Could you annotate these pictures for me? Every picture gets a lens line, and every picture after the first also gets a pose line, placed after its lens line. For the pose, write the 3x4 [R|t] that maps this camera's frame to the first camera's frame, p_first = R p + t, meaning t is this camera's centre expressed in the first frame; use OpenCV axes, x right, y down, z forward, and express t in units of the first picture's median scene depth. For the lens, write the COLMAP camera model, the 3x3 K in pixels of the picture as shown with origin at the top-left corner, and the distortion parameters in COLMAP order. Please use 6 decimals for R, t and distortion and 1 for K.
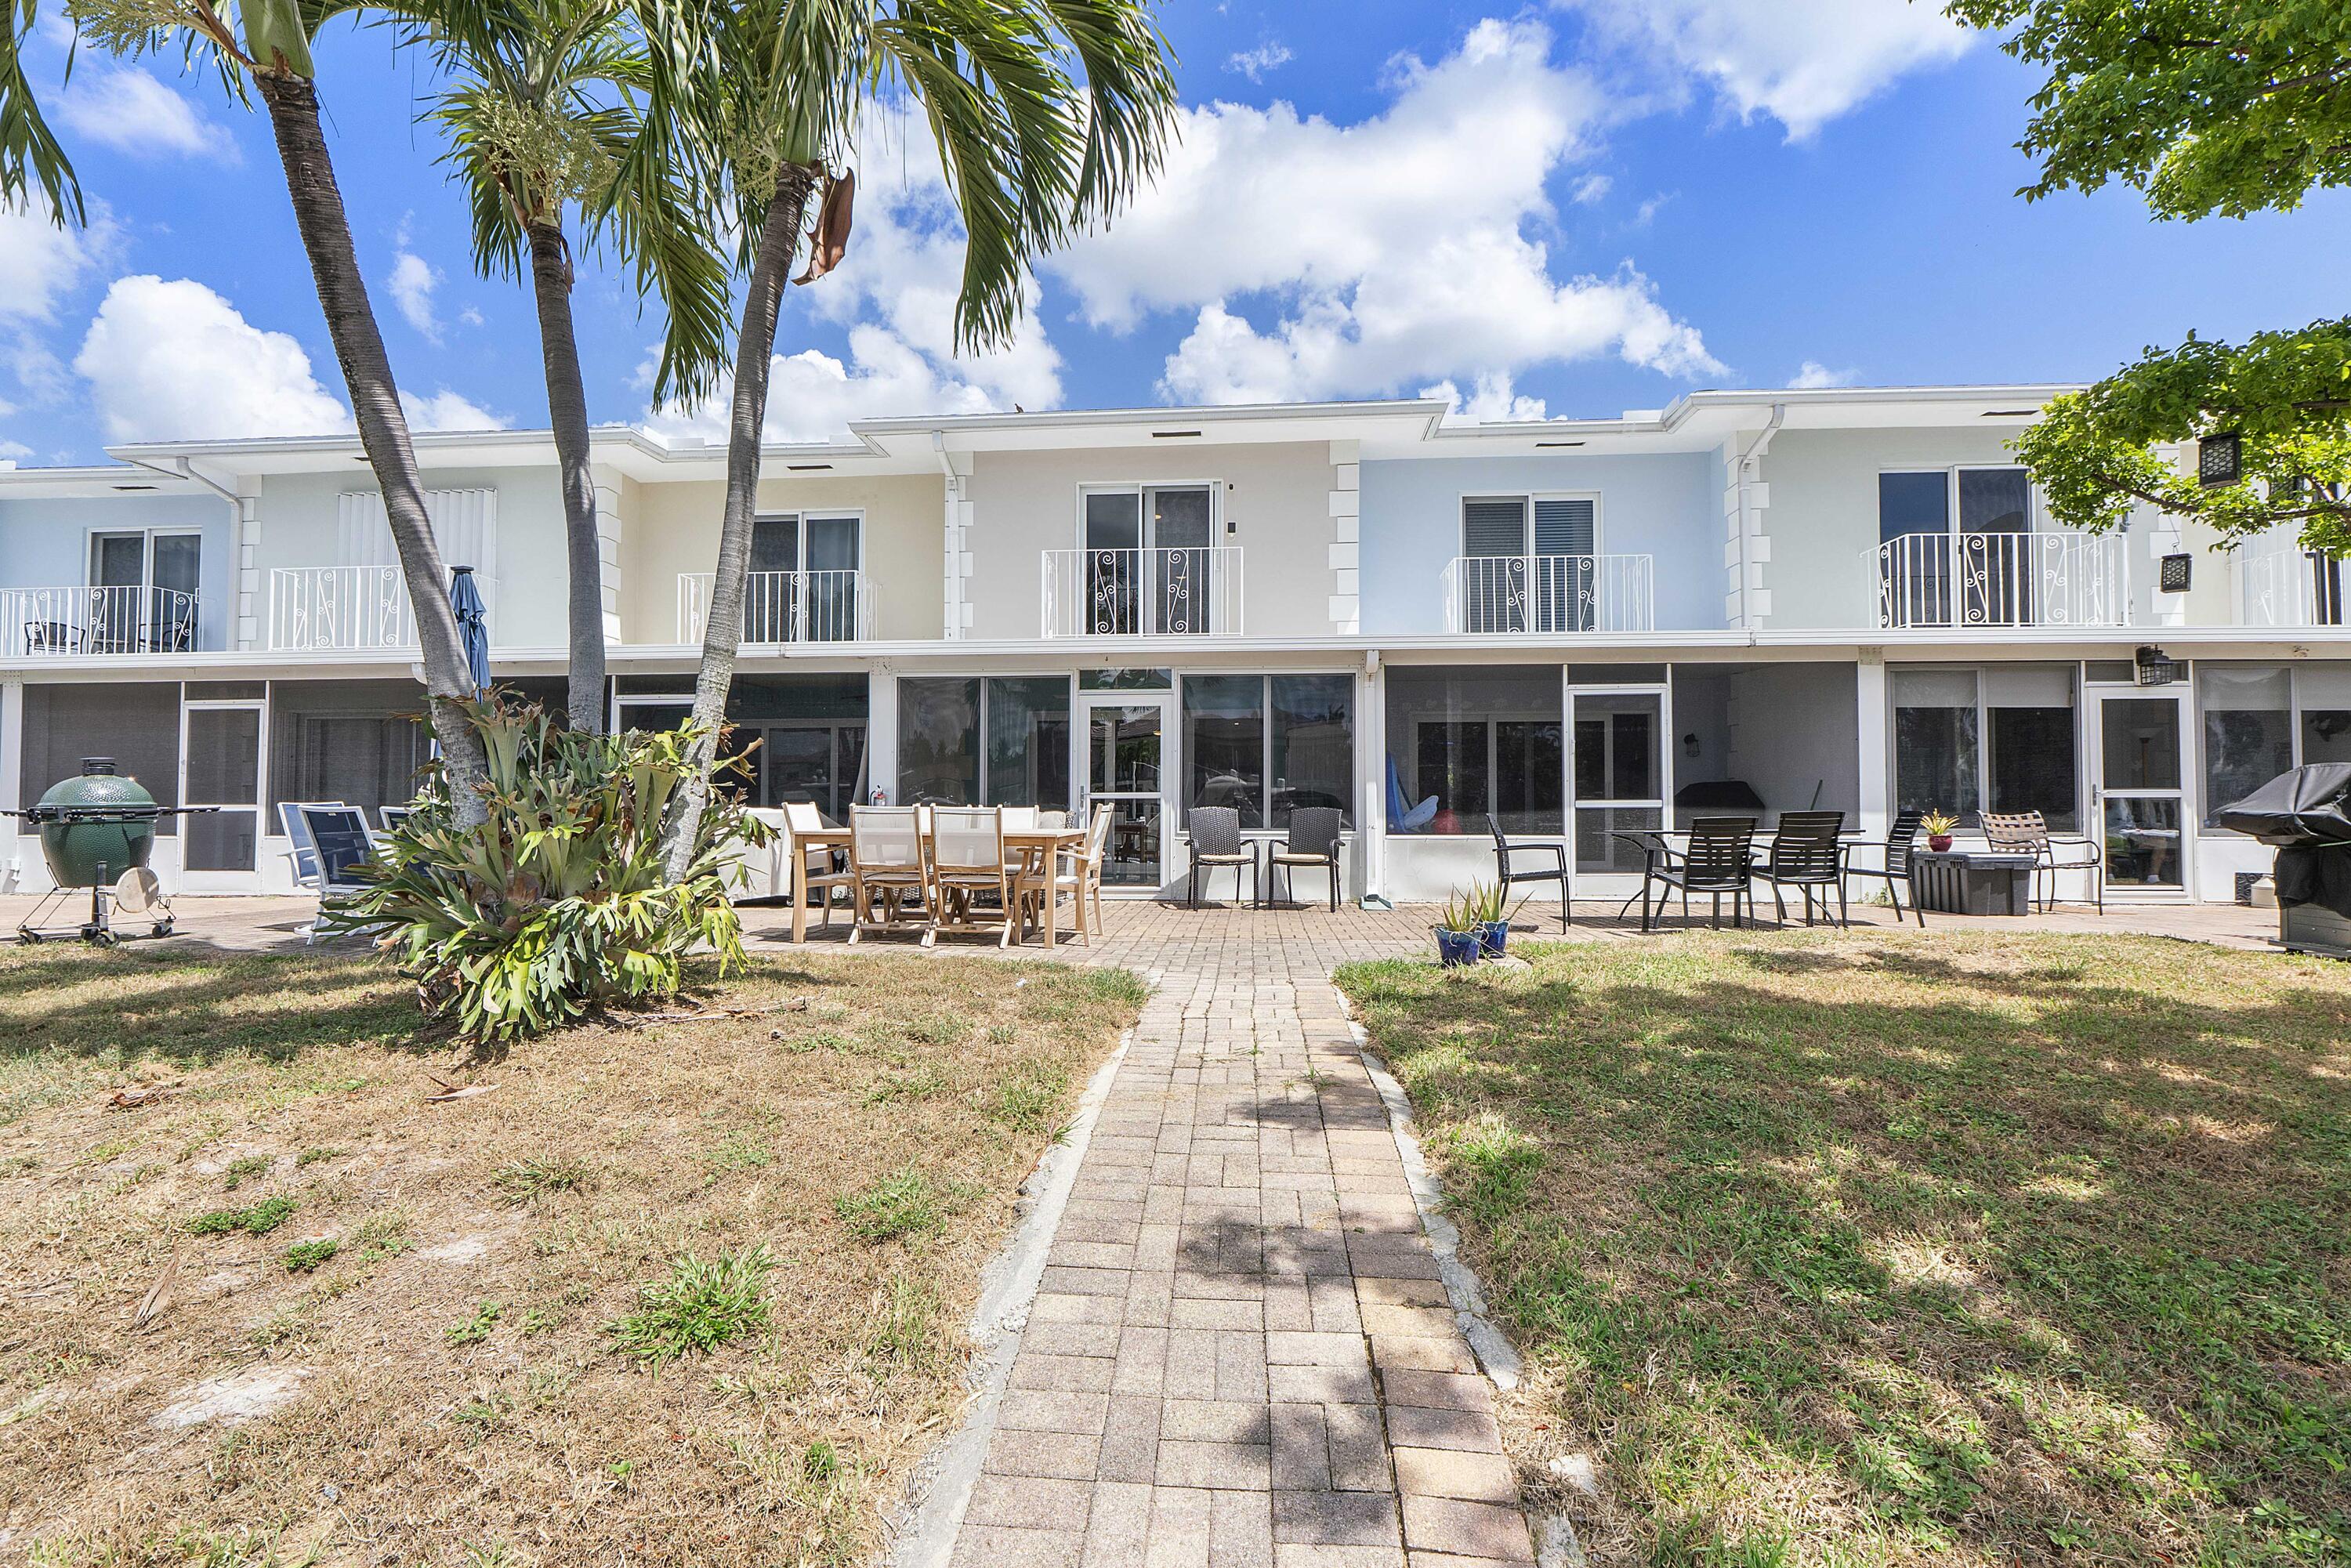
lens RADIAL K [[1003.3, 0, 1174.0], [0, 1003.3, 806.1], [0, 0, 1]] dist [-0.005123, -0.000425]
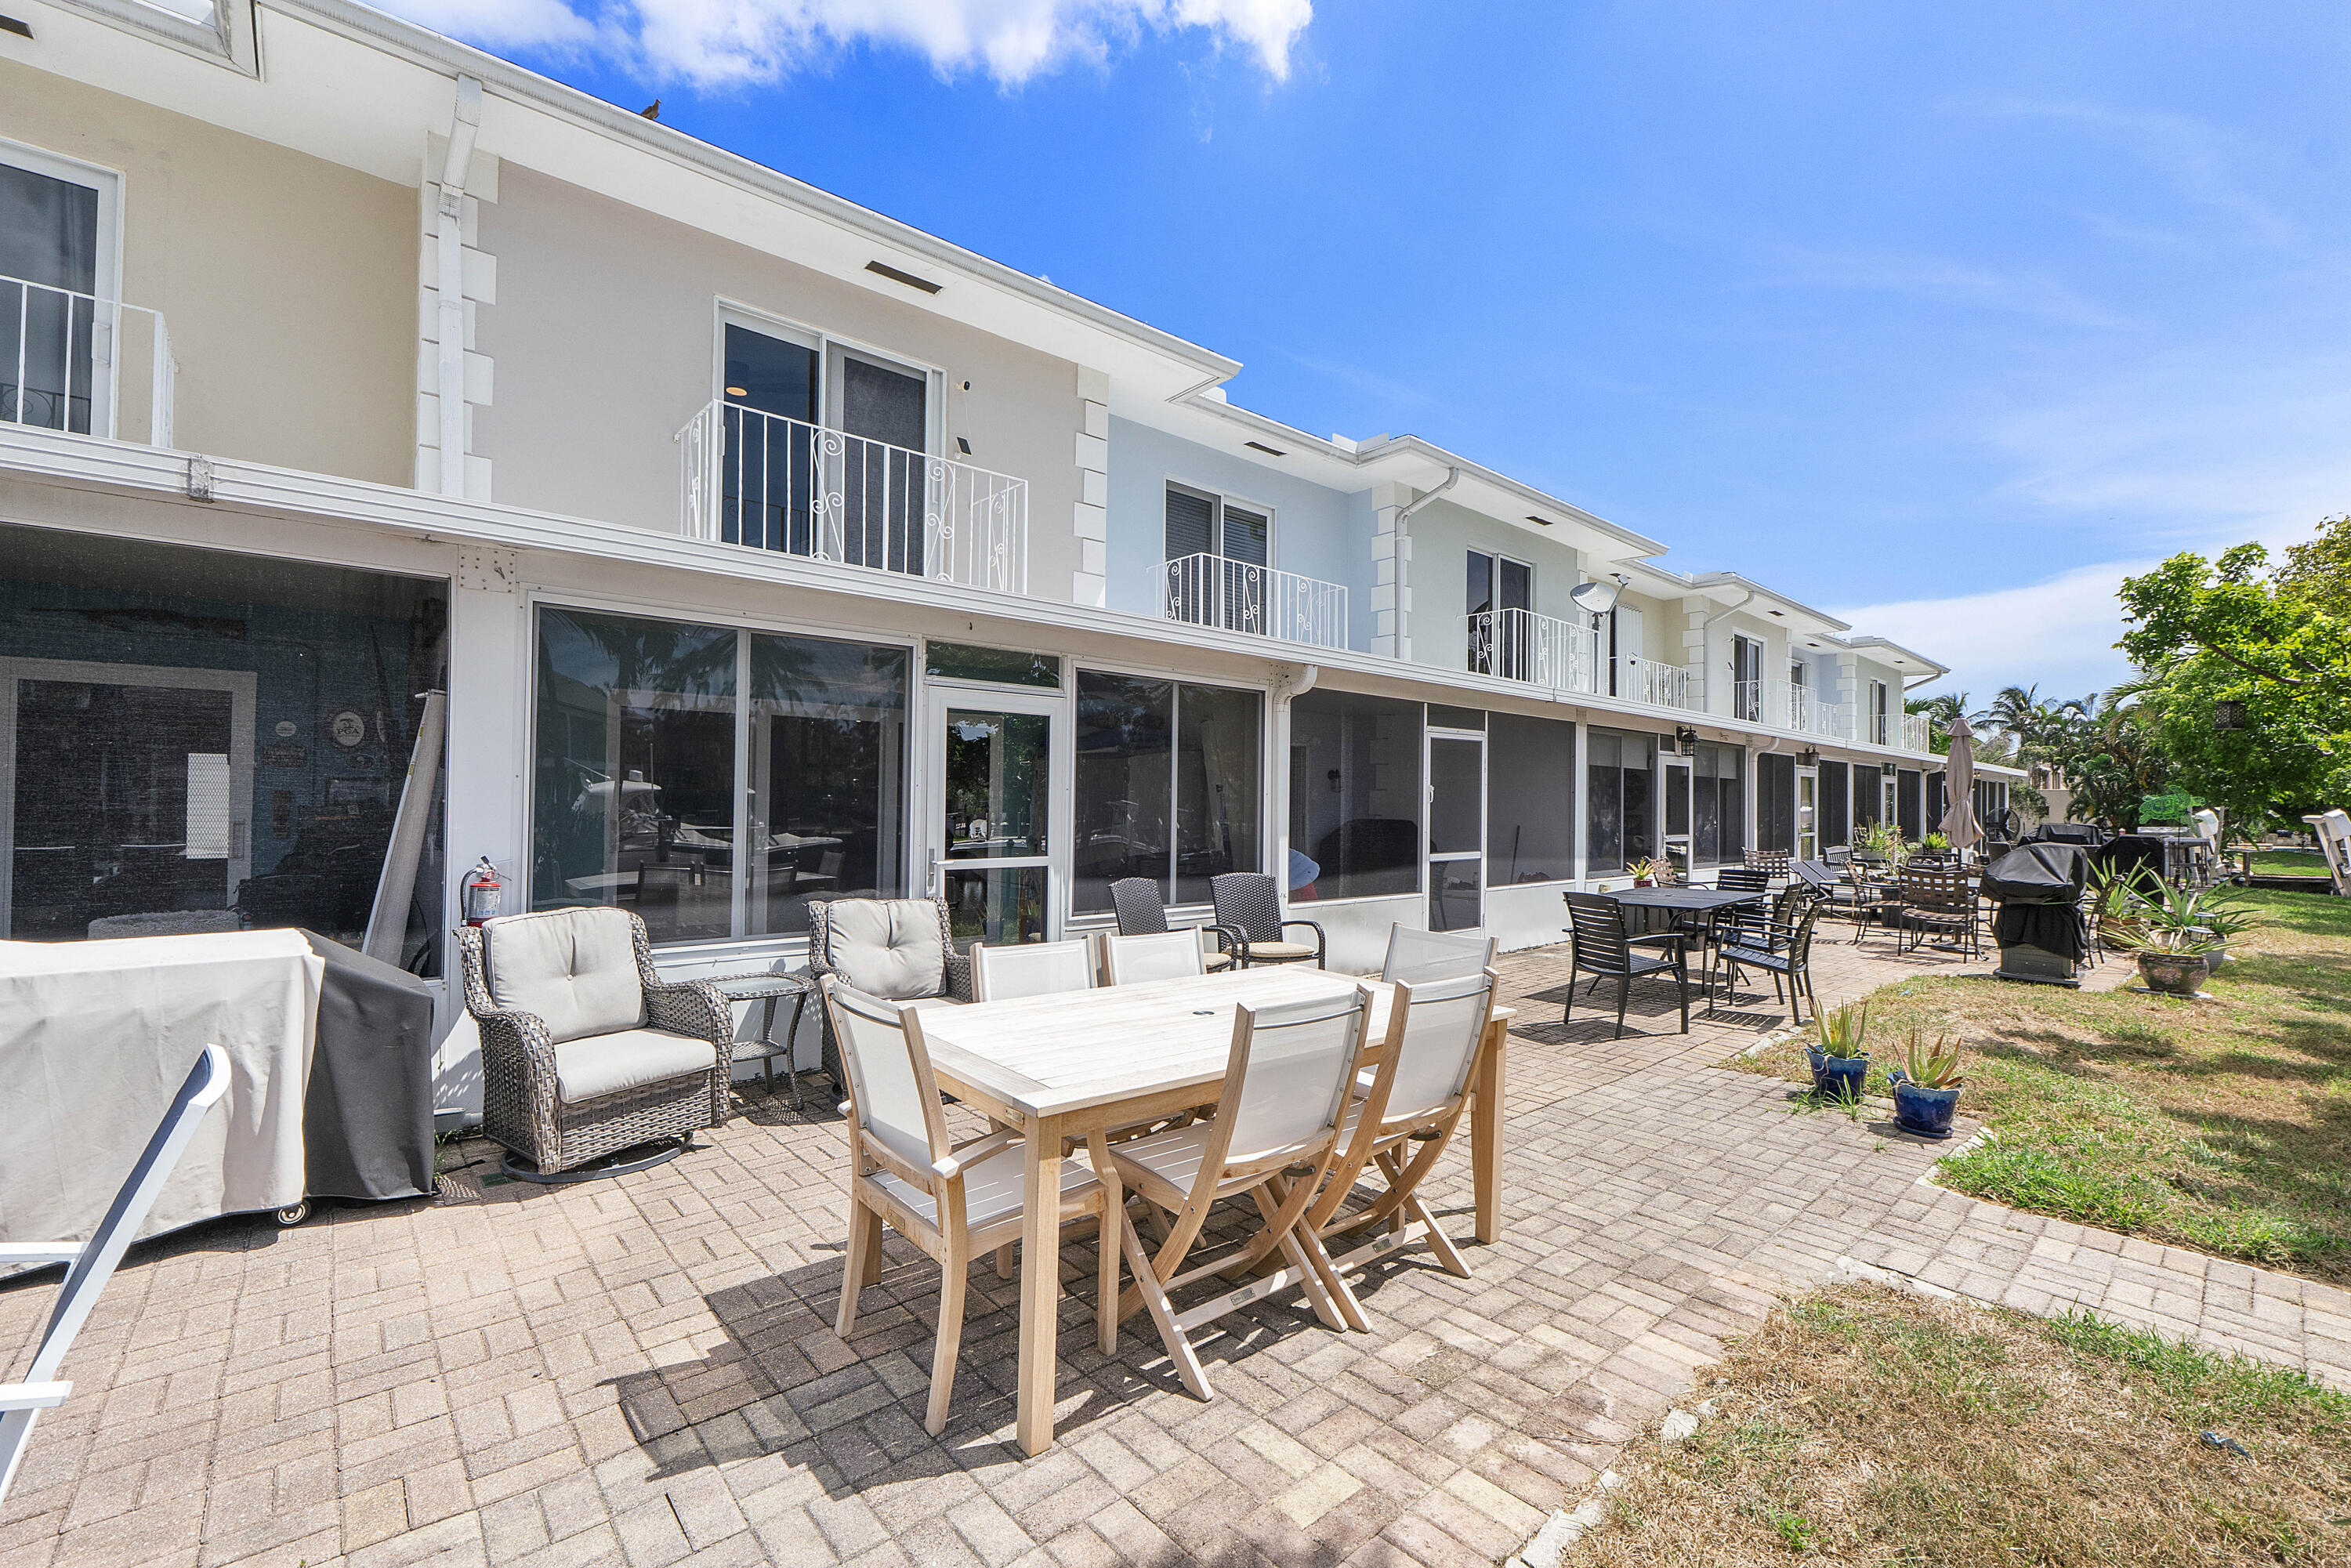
lens RADIAL K [[1003.3, 0, 1159.2], [0, 1003.3, 786.8], [0, 0, 1]] dist [-0.005123, -0.000425]
pose [[0.701361, 0.020063, 0.712524, -0.349464], [-0.017545, 0.999787, -0.010881, -0.043815], [-0.712591, -0.004870, 0.701563, 0.452906]]
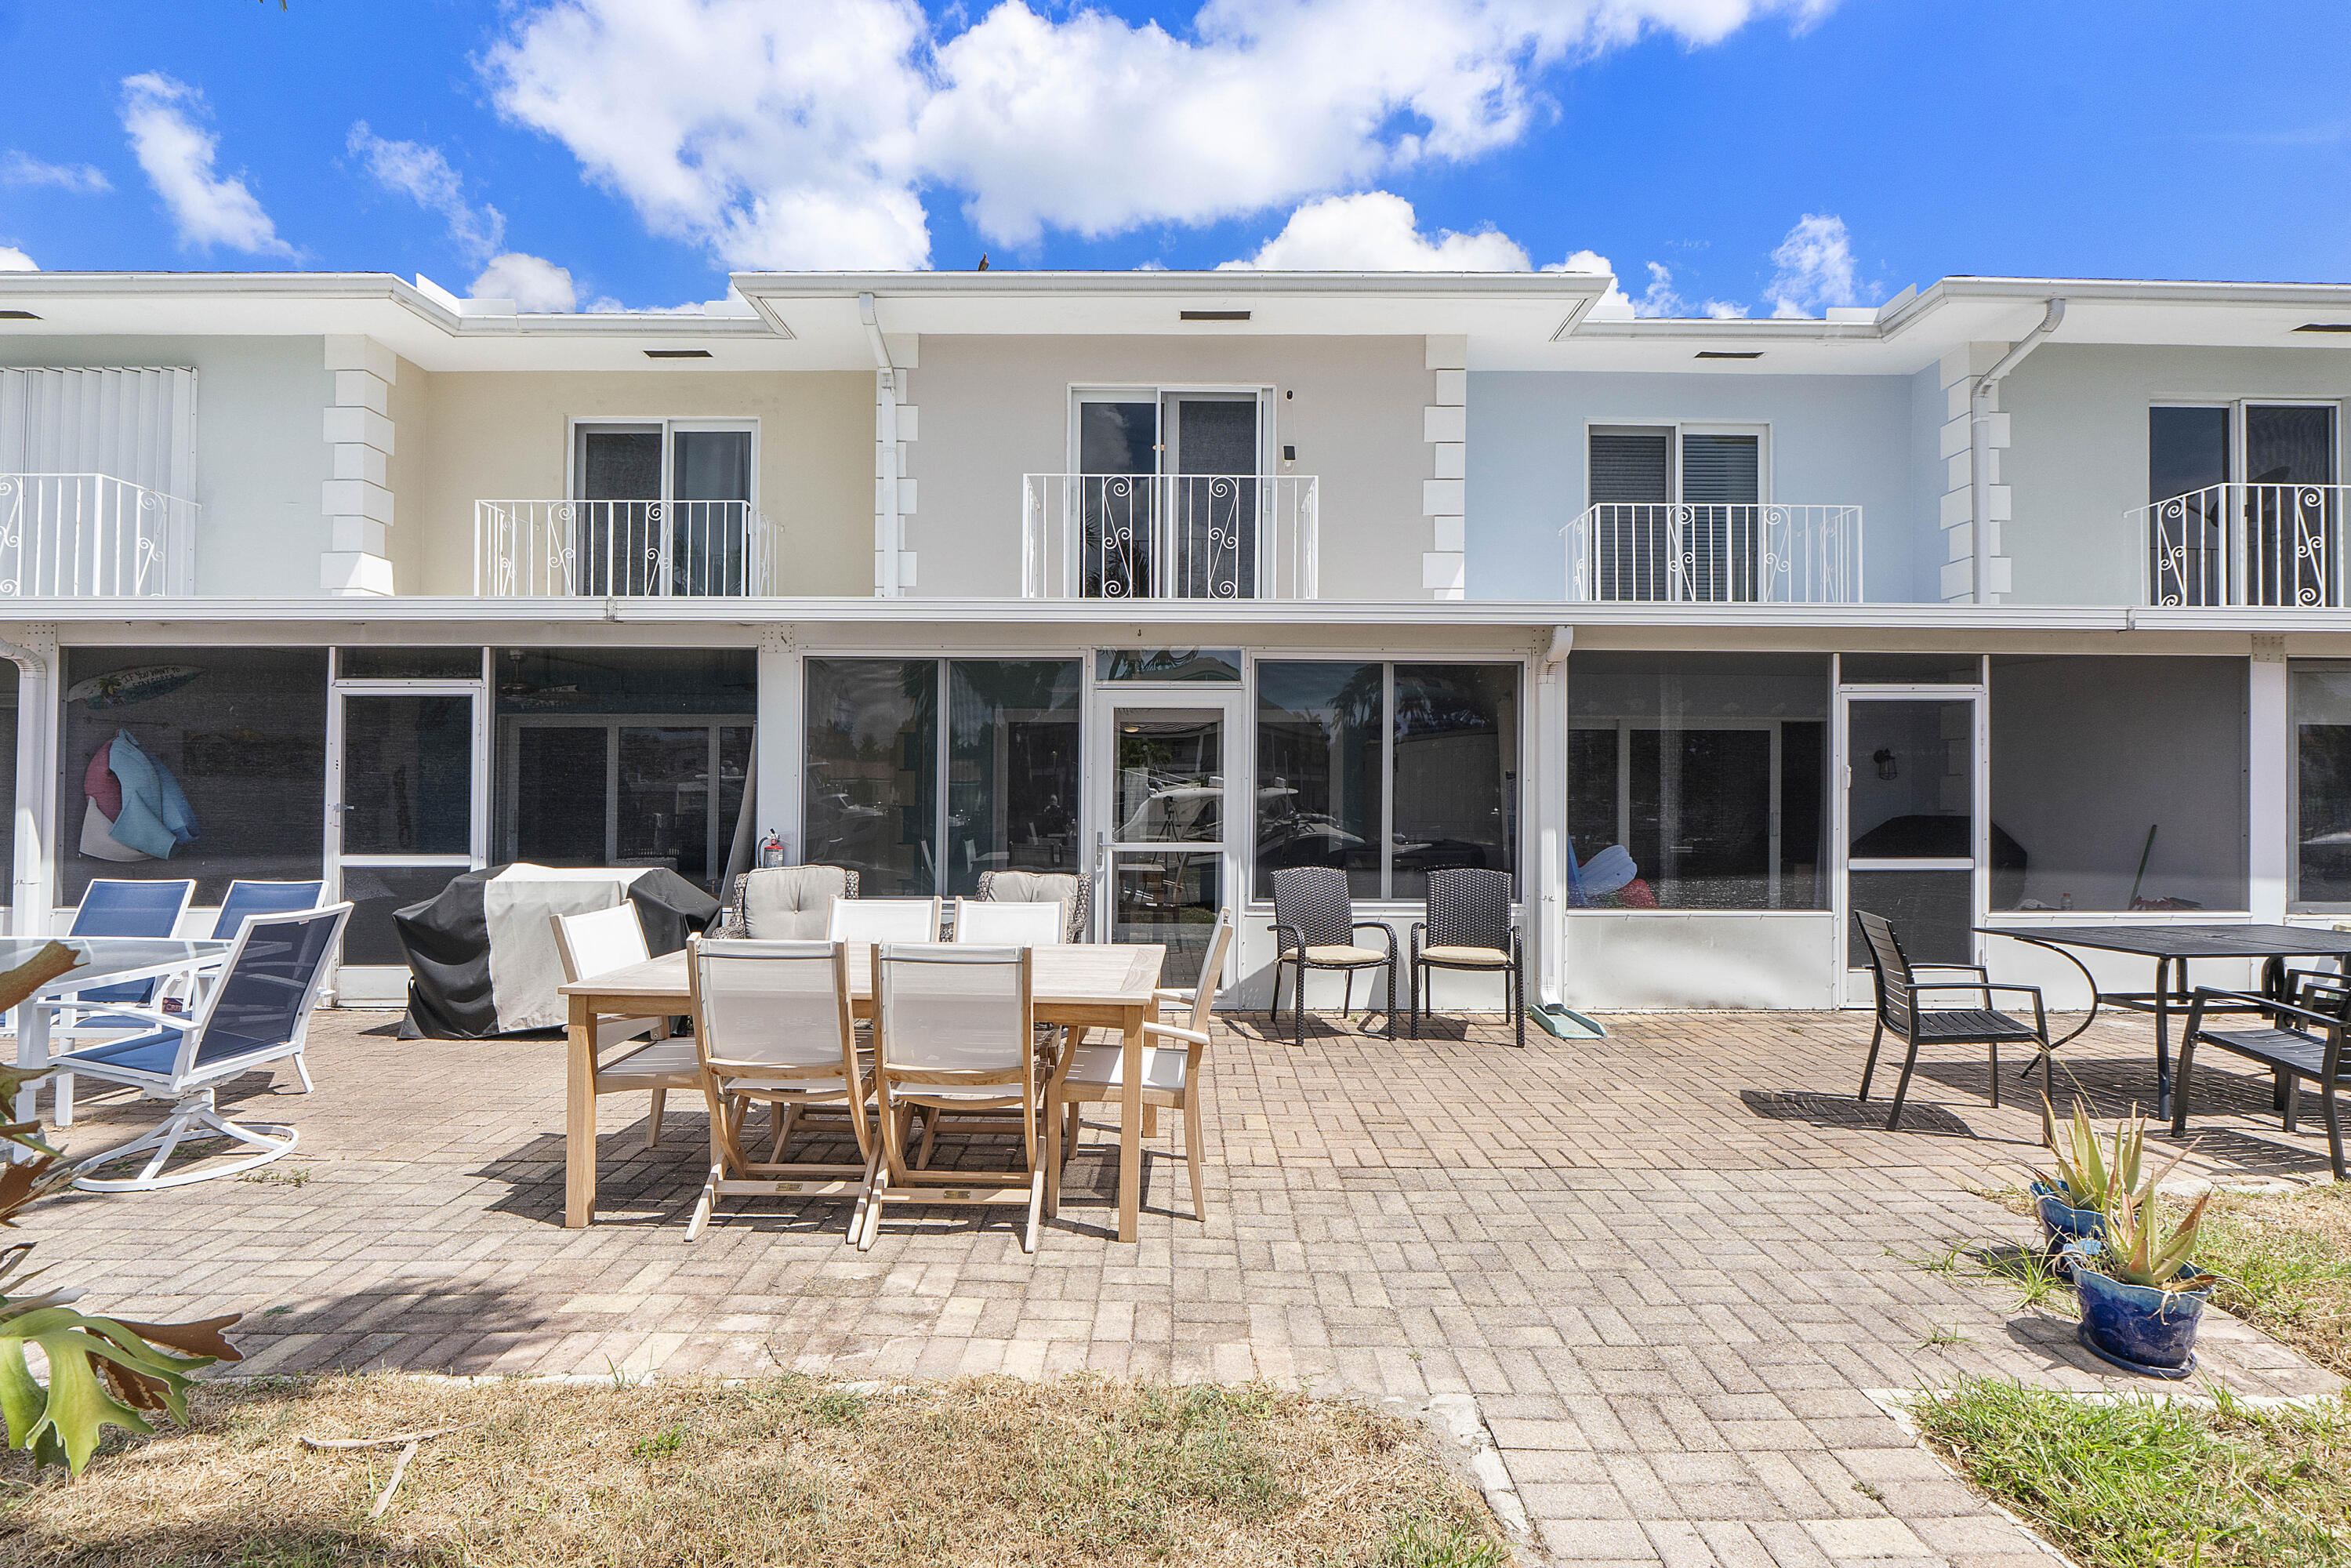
lens RADIAL K [[1003.4, 0, 1175.8], [0, 1003.4, 798.0], [0, 0, 1]] dist [-0.005123, -0.000425]
pose [[0.996760, 0.005147, 0.080267, -0.082882], [-0.005833, 0.999948, 0.008315, -0.040881], [-0.080220, -0.008757, 0.996739, 0.313572]]
